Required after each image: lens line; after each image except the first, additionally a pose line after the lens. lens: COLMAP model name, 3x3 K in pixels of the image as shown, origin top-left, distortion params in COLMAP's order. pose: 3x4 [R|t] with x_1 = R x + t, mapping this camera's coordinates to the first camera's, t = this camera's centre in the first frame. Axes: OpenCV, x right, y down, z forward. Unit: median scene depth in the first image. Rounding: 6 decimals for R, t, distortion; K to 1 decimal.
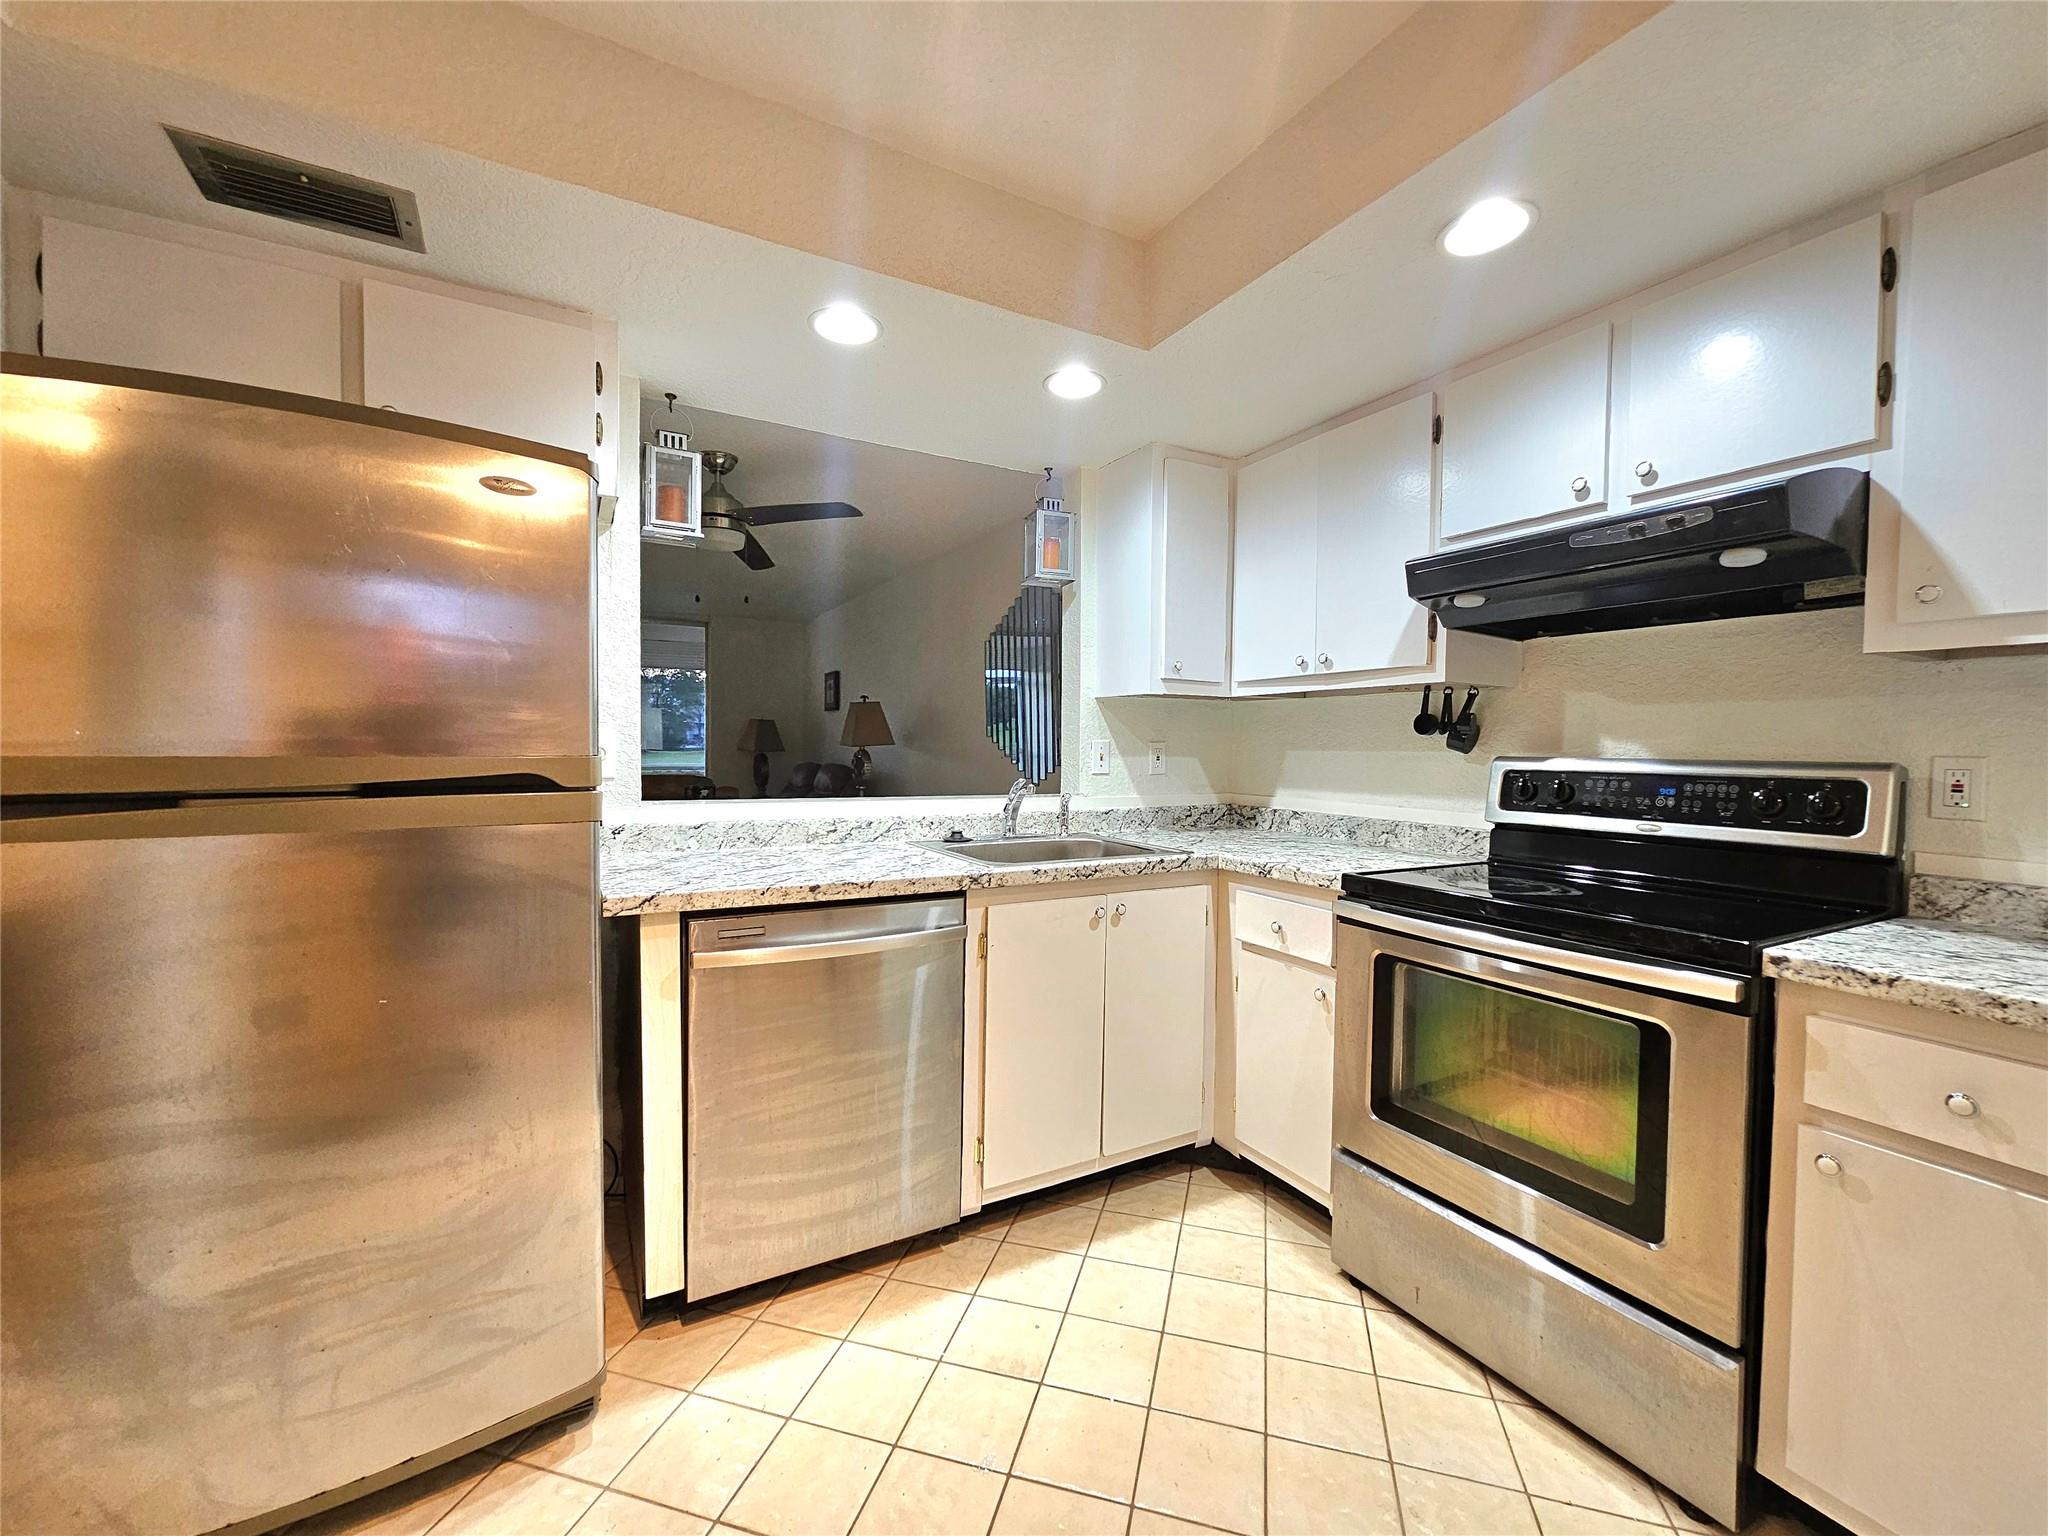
lens RADIAL K [[837.9, 0, 1032.9], [0, 837.9, 766.4], [0, 0, 1]] dist [-0.001347, 0.000177]
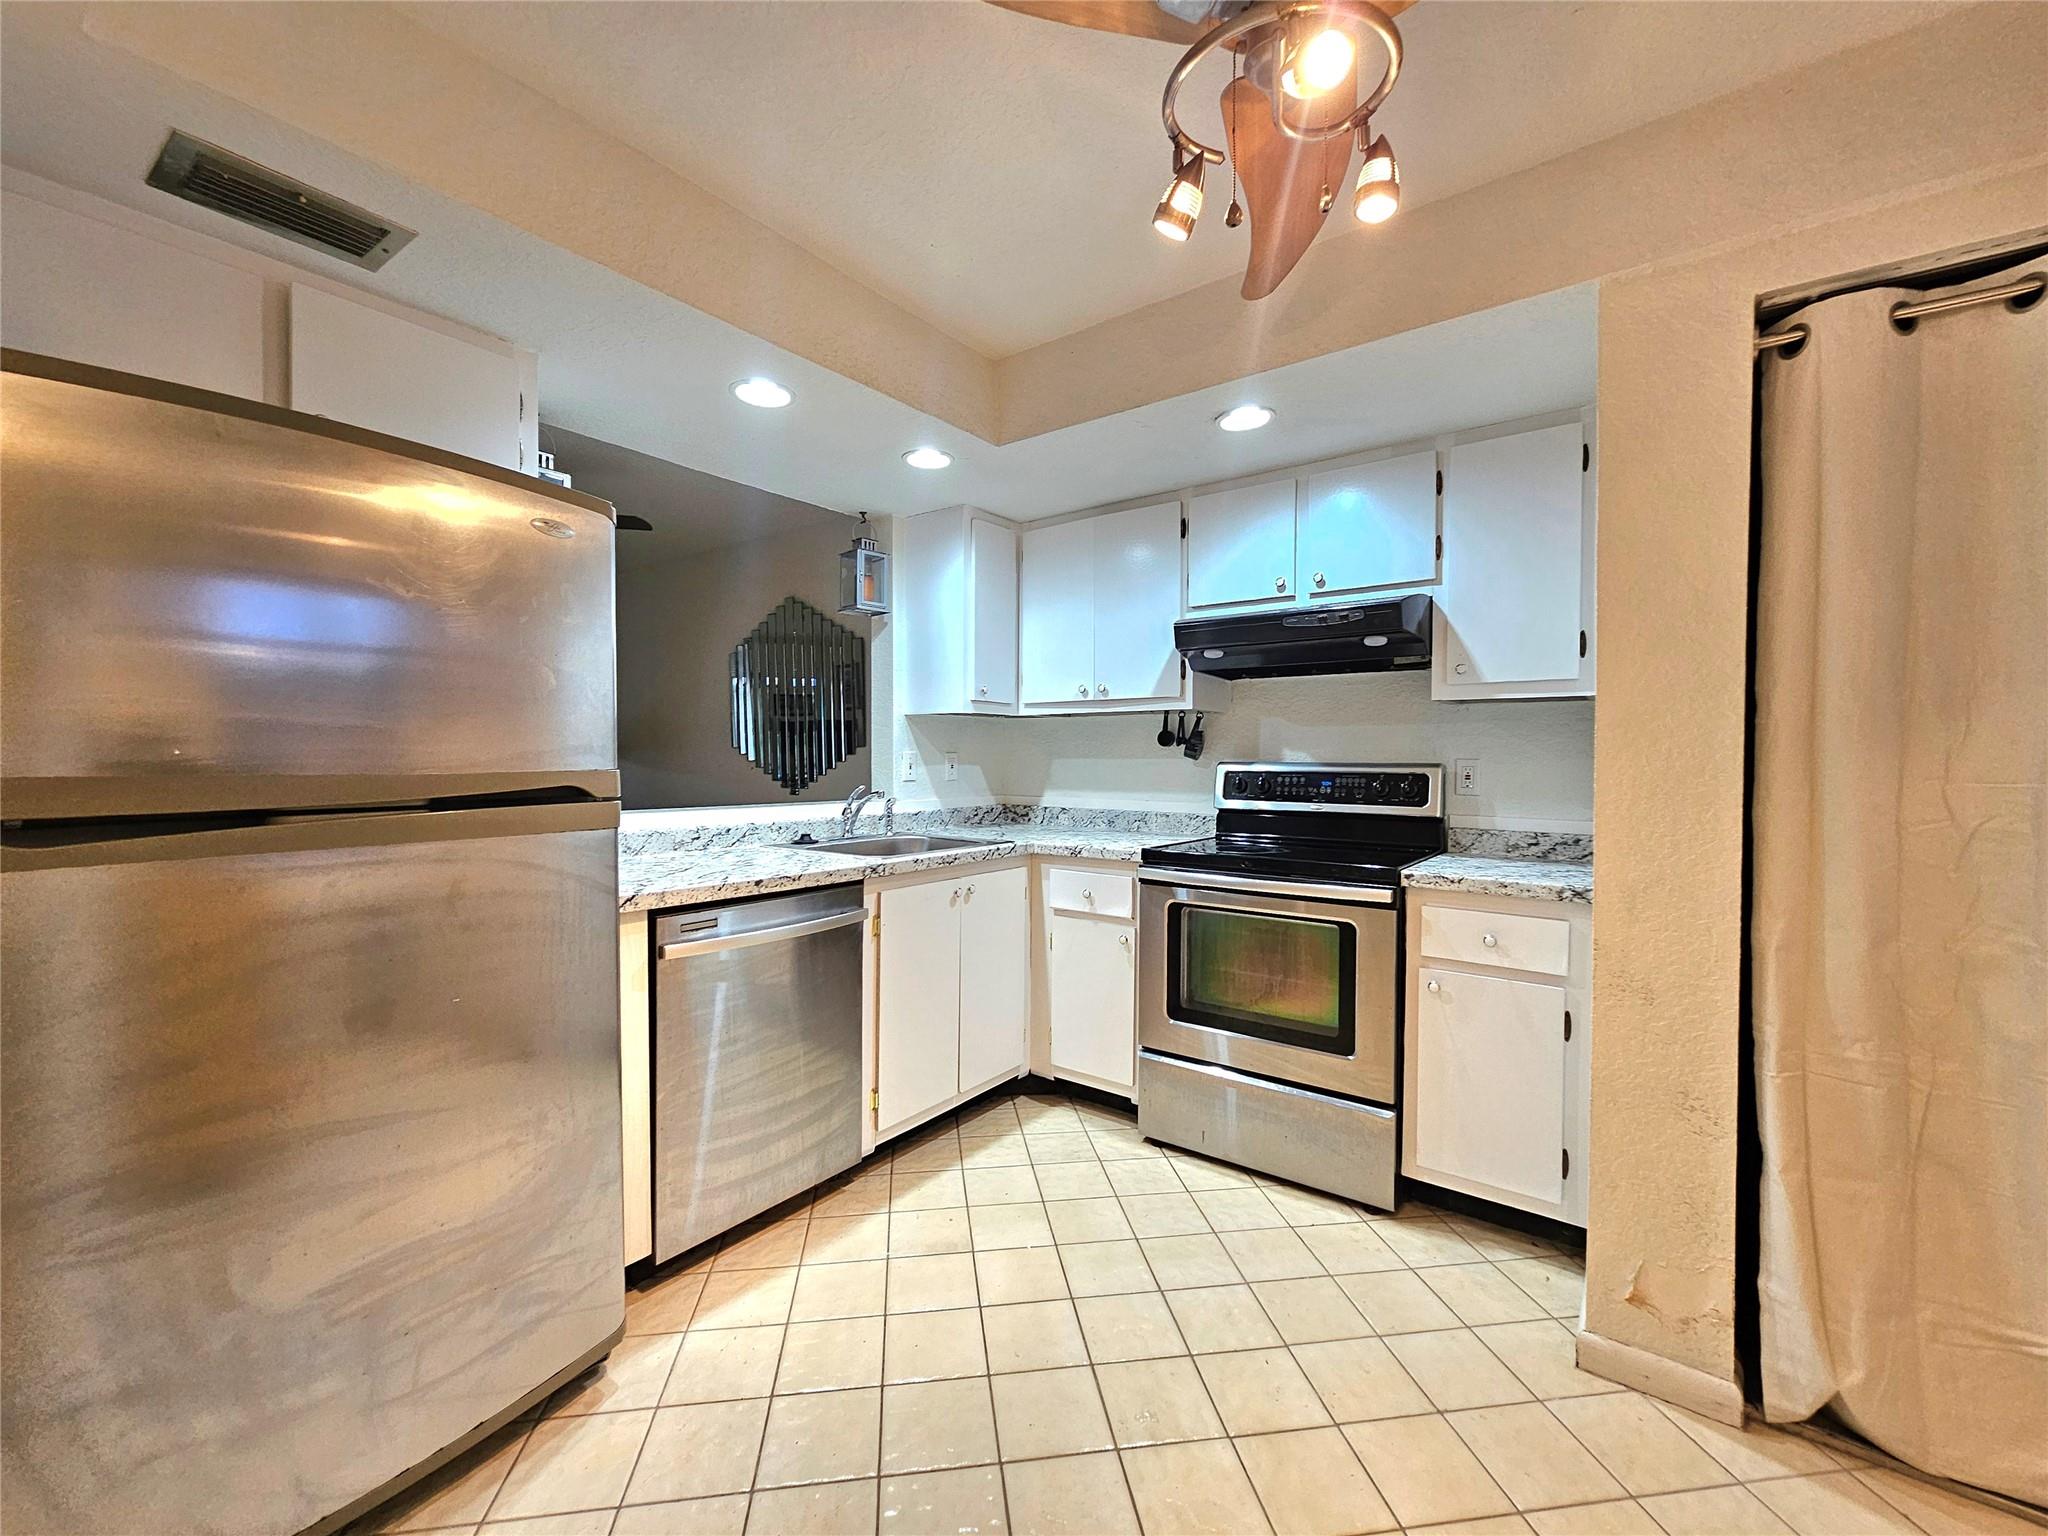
lens RADIAL K [[841.9, 0, 1034.6], [0, 841.9, 766.8], [0, 0, 1]] dist [-0.002762, -0.000192]
pose [[0.914226, -0.012718, 0.405005, -0.357104], [0.016994, 0.999831, -0.006965, 0.000880], [-0.404849, 0.013250, 0.914288, -0.198635]]
